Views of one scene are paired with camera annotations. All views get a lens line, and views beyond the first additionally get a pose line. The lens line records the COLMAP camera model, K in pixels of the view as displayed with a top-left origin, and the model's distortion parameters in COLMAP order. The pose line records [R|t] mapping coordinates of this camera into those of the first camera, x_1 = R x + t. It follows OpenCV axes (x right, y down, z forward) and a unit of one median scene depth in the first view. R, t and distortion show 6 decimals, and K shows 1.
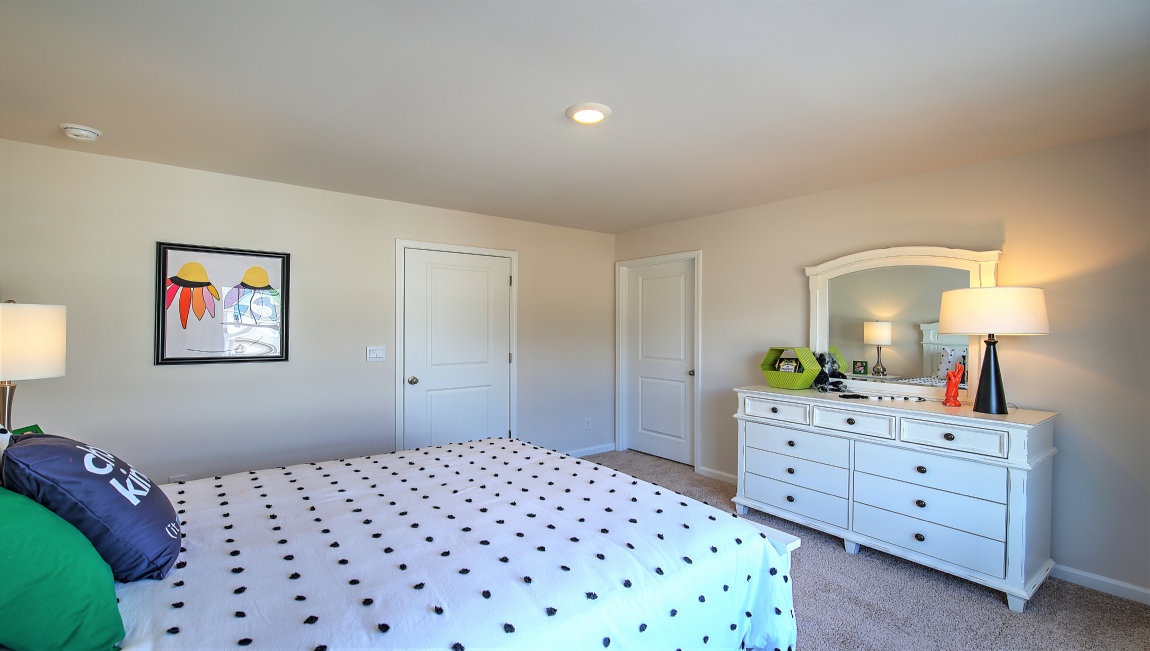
lens RADIAL K [[505.1, 0, 575.0], [0, 505.1, 325.5], [0, 0, 1]] dist [0.001376, -0.000106]
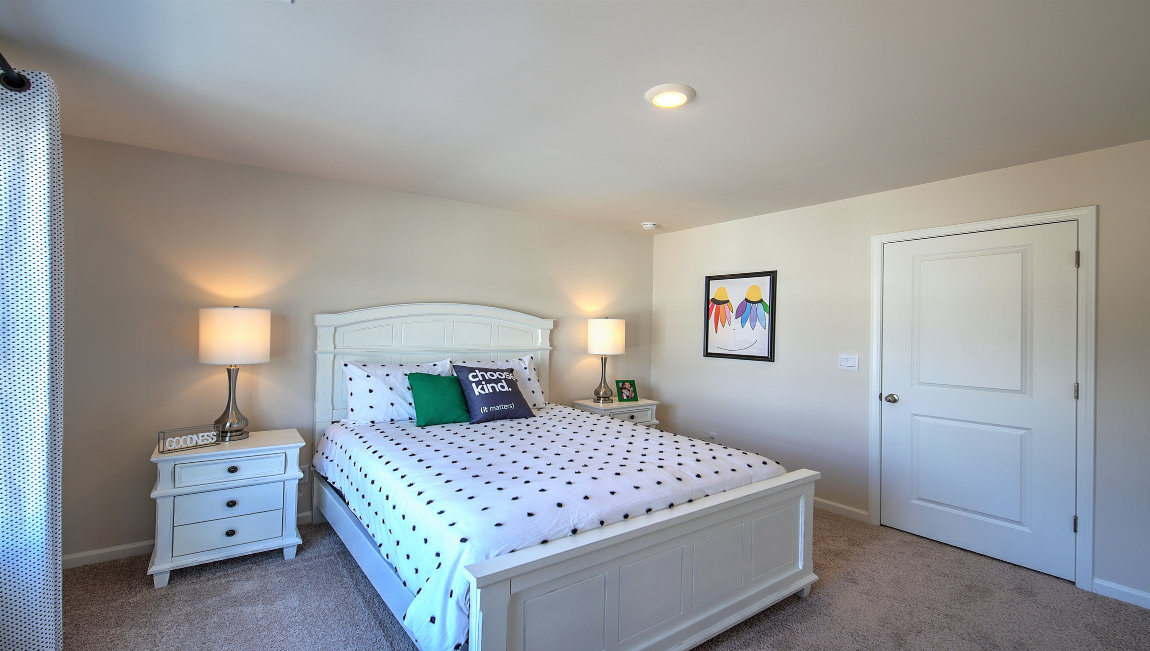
lens RADIAL K [[505.1, 0, 575.0], [0, 505.1, 325.5], [0, 0, 1]] dist [0.001376, -0.000106]
pose [[-0.038072, -0.010299, -0.999222, 0.653595], [-0.015092, 0.999839, -0.009730, 0.004062], [0.999161, 0.014710, -0.038221, 0.603778]]
